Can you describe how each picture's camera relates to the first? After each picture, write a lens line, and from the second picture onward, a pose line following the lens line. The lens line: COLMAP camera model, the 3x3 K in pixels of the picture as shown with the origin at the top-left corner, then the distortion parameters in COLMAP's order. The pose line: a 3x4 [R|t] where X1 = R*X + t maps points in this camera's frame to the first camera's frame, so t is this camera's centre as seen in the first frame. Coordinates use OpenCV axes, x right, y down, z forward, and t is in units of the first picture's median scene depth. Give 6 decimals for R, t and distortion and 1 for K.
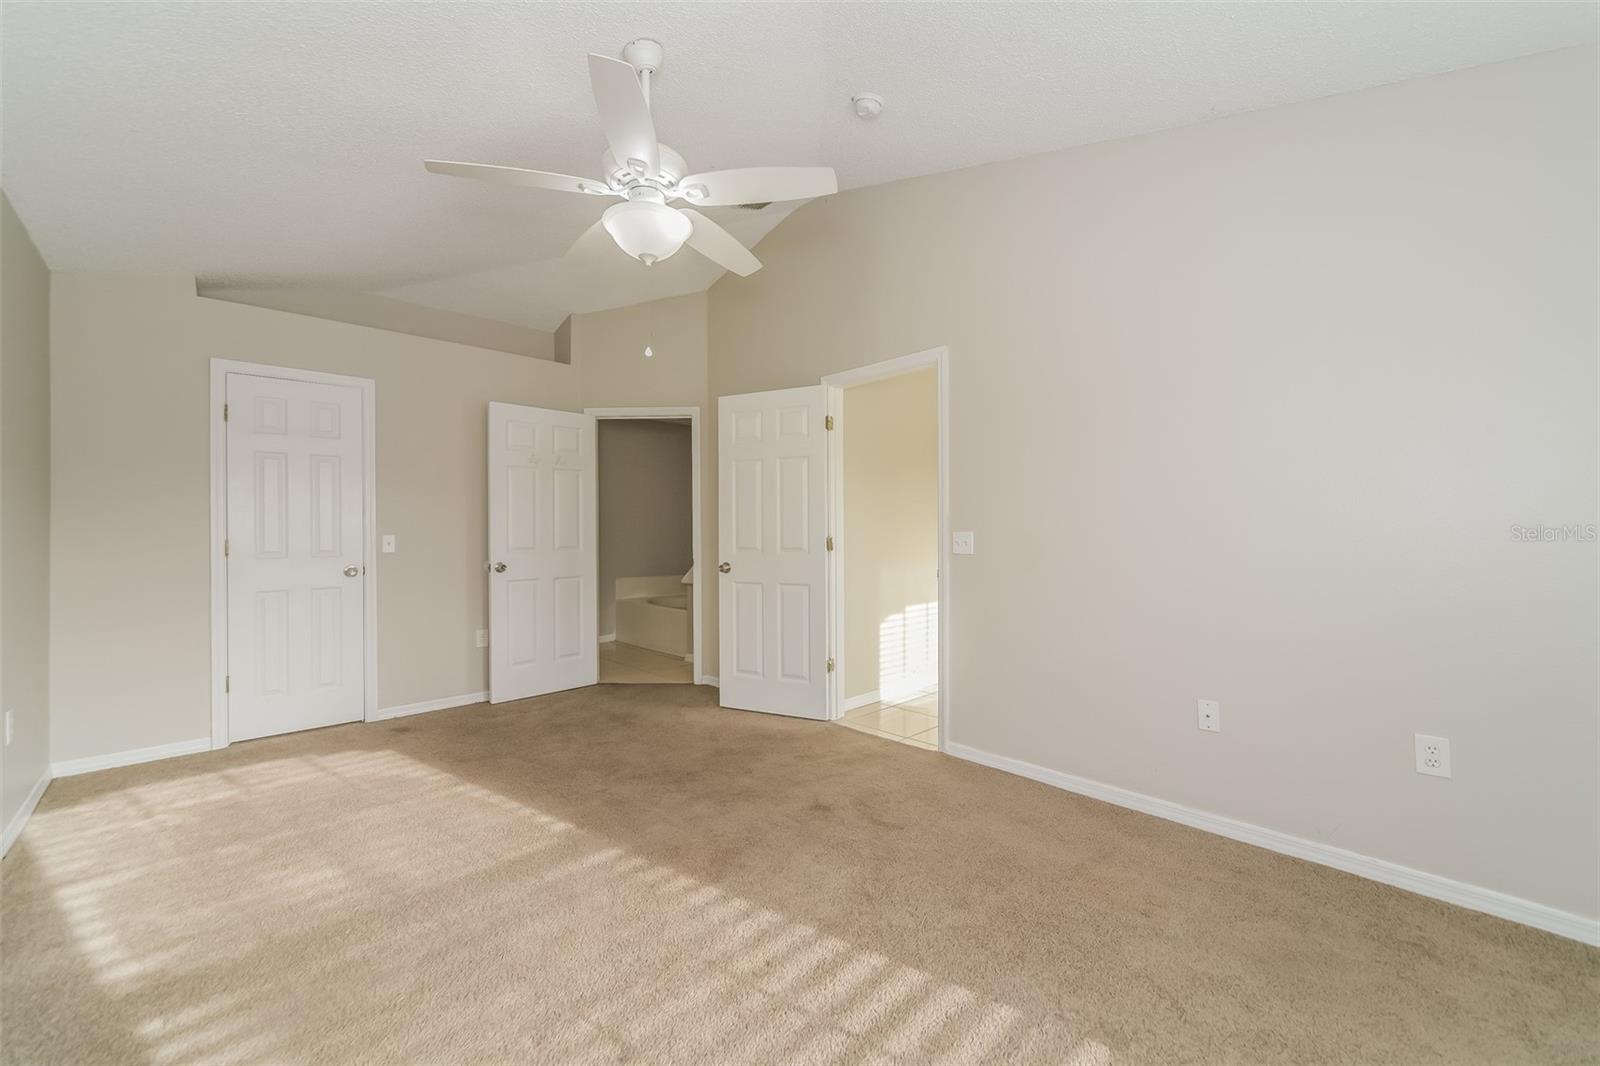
lens RADIAL K [[610.1, 0, 802.5], [0, 610.1, 531.9], [0, 0, 1]] dist [-0.008193, -0.000016]
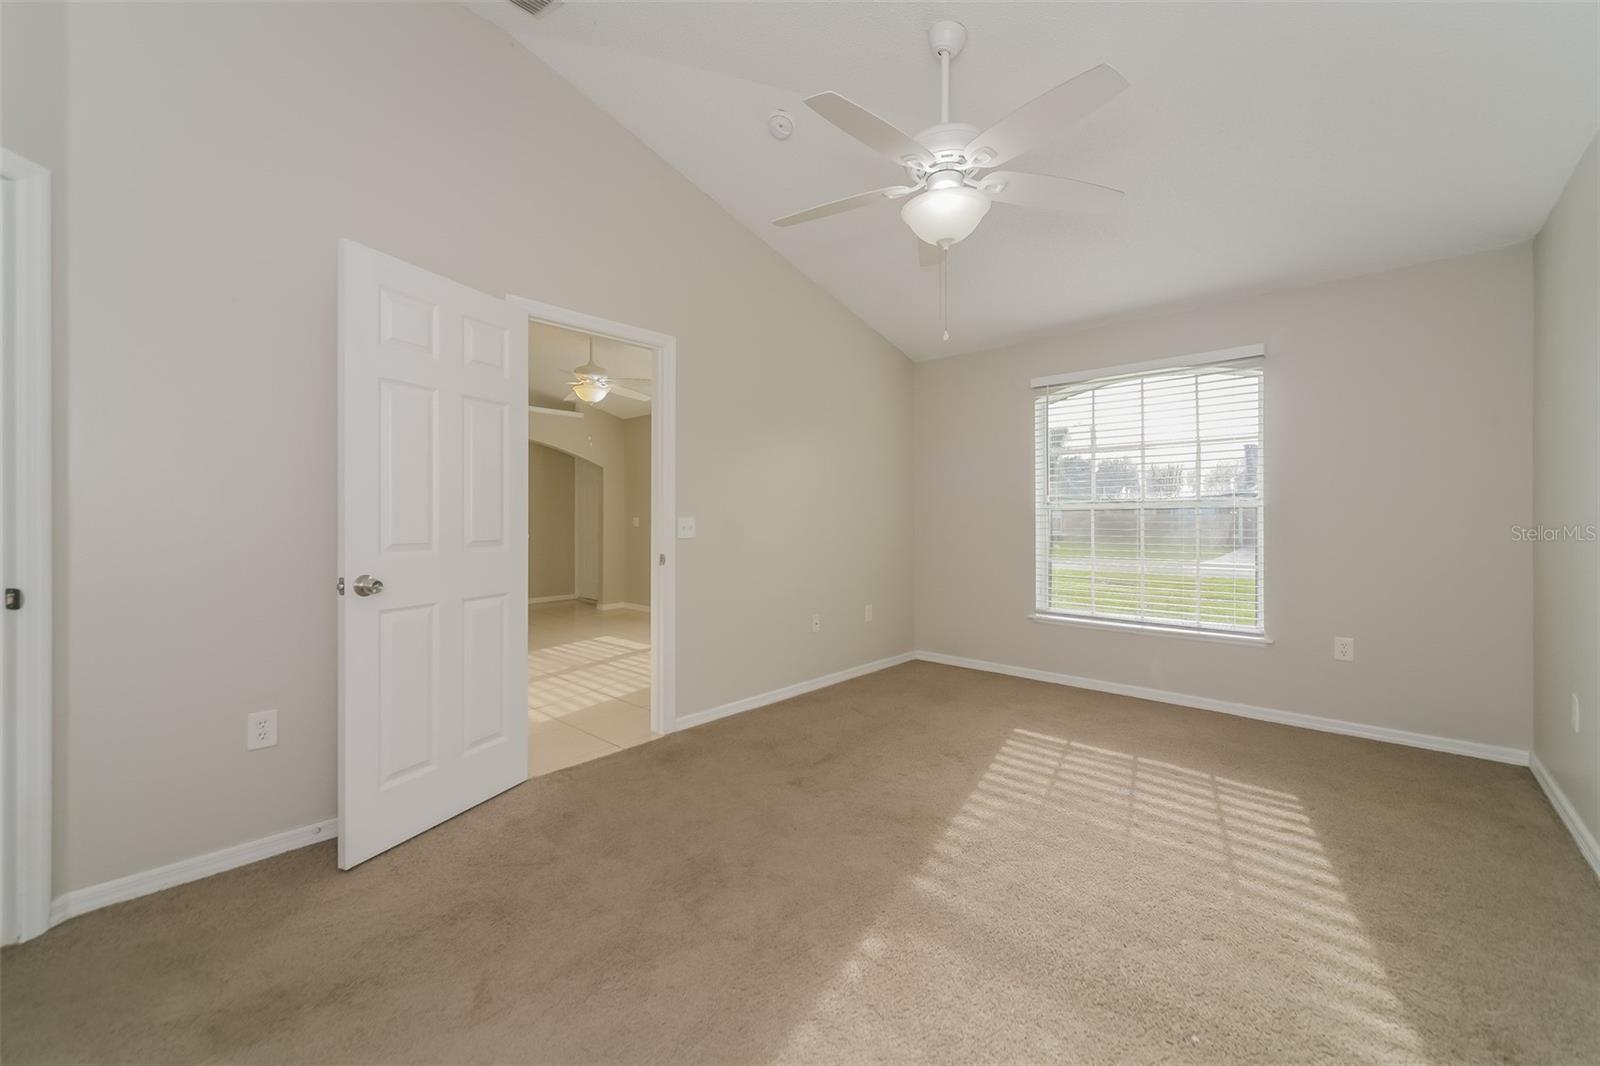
lens RADIAL K [[610.1, 0, 802.5], [0, 610.1, 531.9], [0, 0, 1]] dist [-0.008193, -0.000016]
pose [[-0.047264, -0.014097, 0.998783, -0.931316], [-0.000206, 0.999901, 0.014103, 0.012034], [-0.998882, 0.000460, -0.047262, 0.968421]]
